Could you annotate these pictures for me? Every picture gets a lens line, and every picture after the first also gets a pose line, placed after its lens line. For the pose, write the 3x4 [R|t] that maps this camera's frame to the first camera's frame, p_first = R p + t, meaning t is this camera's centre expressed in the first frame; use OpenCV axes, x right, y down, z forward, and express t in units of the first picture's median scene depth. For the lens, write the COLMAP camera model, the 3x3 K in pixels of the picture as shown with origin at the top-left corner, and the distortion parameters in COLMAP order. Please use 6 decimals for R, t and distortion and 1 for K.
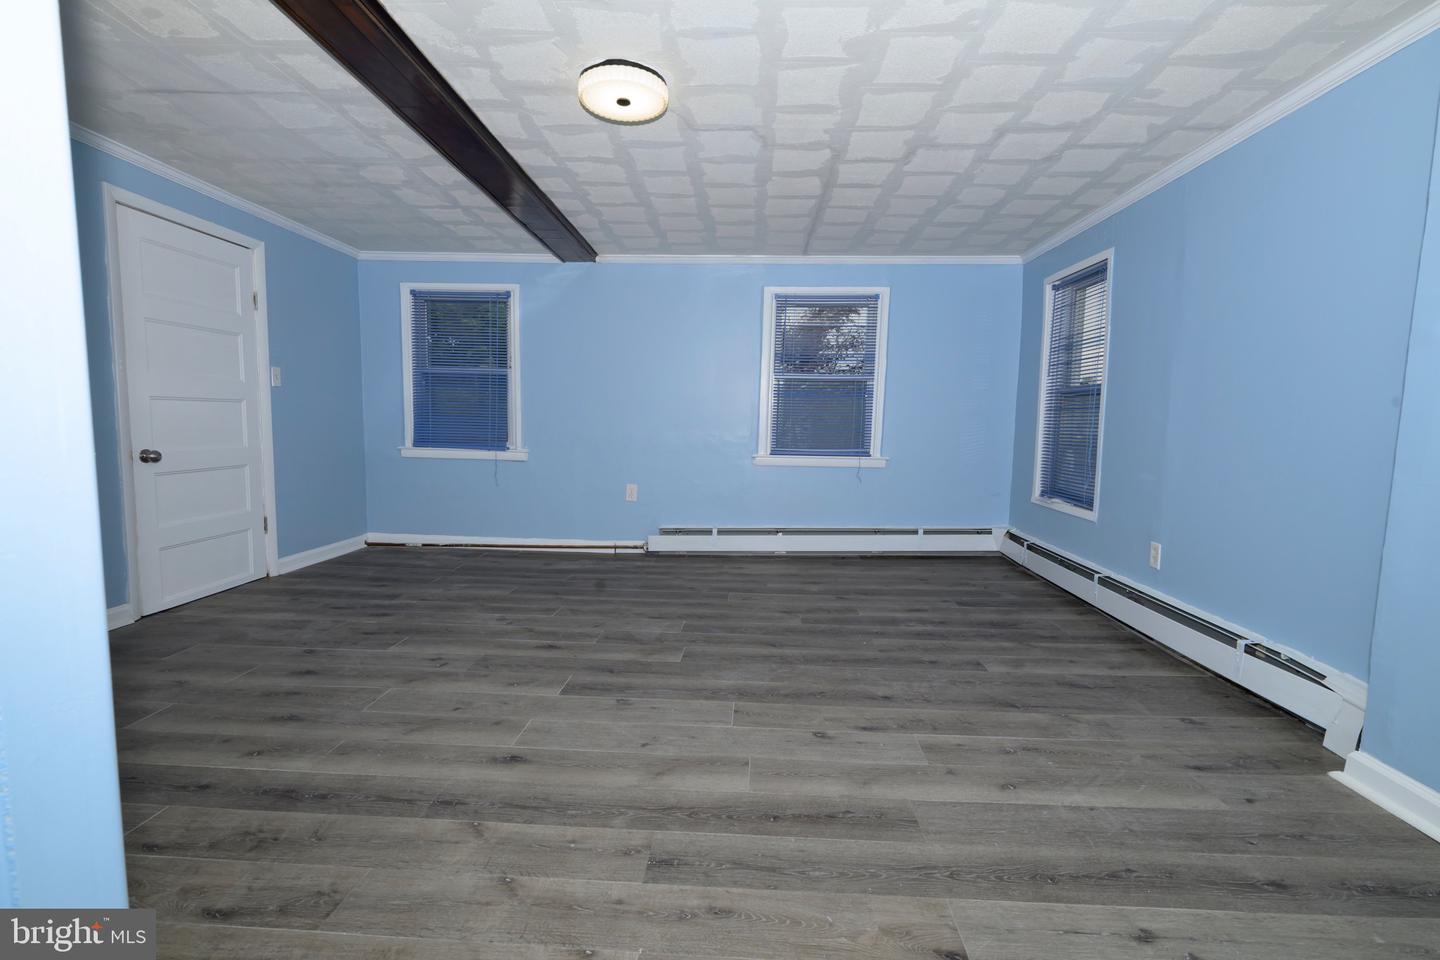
lens RADIAL K [[643.6, 0, 722.3], [0, 643.6, 482.4], [0, 0, 1]] dist [-0.003674, 0.000377]
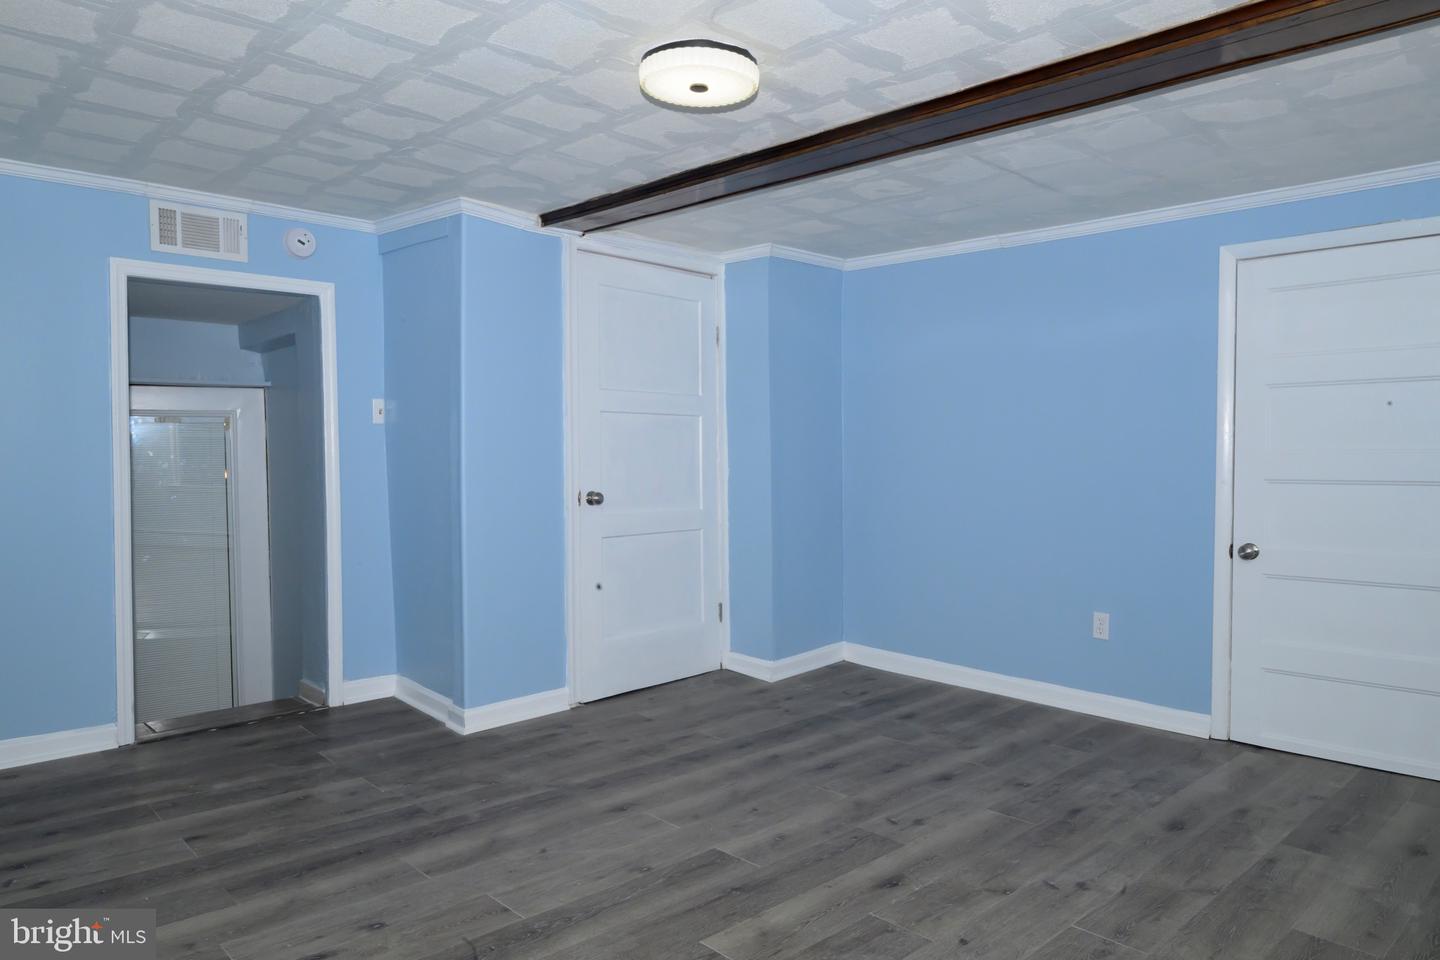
lens RADIAL K [[965.2, 0, 729.3], [0, 965.2, 480.6], [0, 0, 1]] dist [-0.009628, -0.000292]
pose [[-0.676457, -0.005006, -0.736465, 0.443902], [-0.089297, 0.993157, 0.075271, -0.155760], [0.731048, 0.116682, -0.672275, 1.260876]]
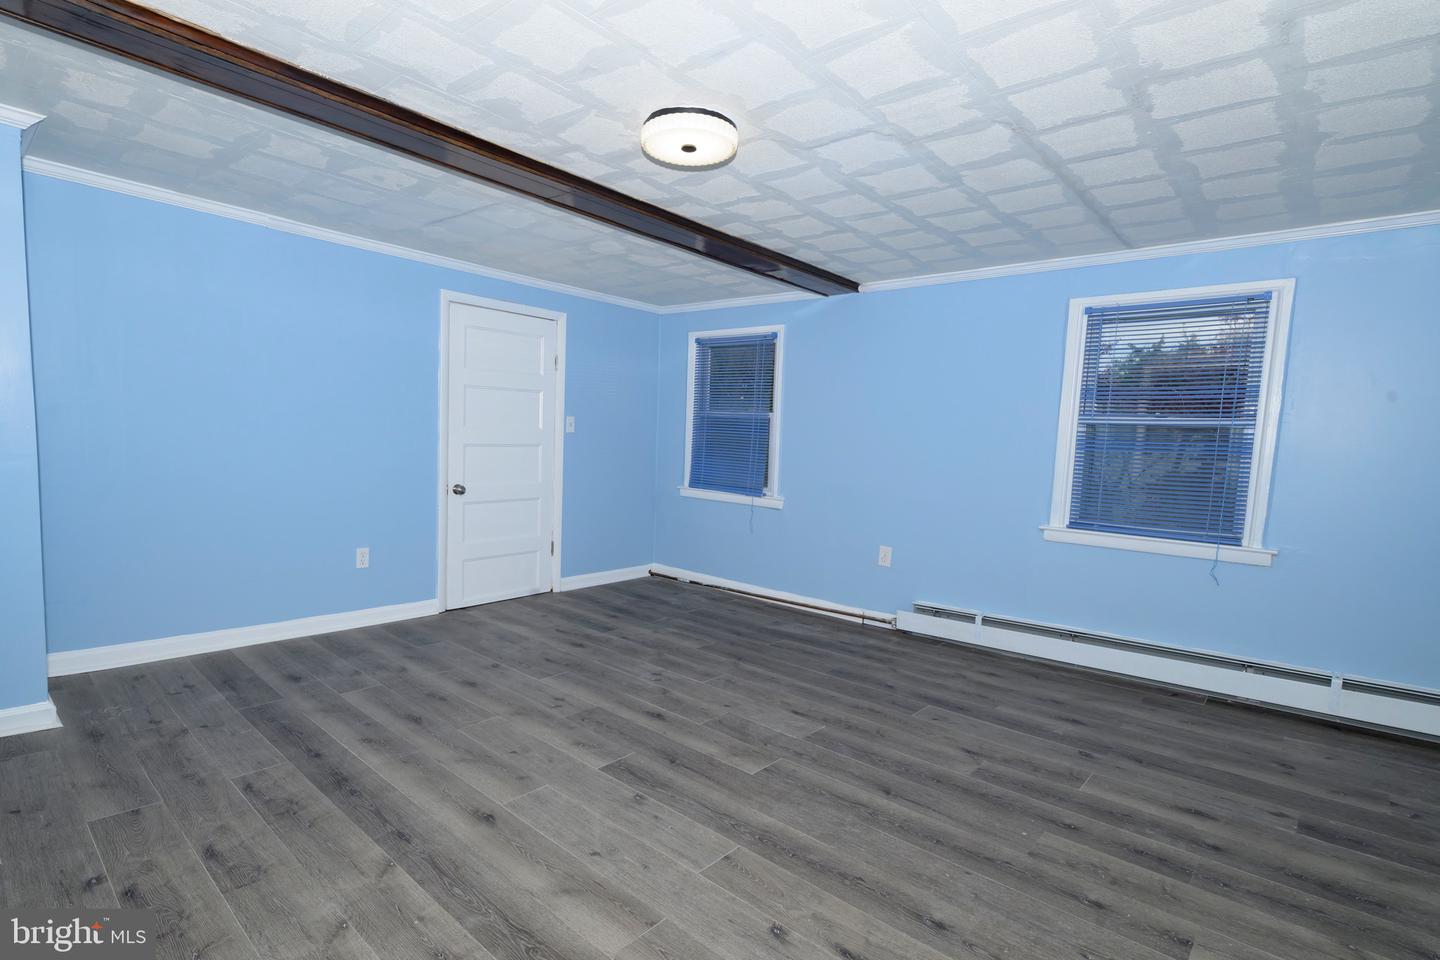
lens RADIAL K [[698.3, 0, 686.1], [0, 698.3, 489.6], [0, 0, 1]] dist [-0.001745, 0.000366]
pose [[0.773981, 0.062157, -0.630151, 0.347309], [-0.083365, 0.996511, -0.004099, -0.069207], [0.627698, 0.055706, 0.776462, 0.171613]]
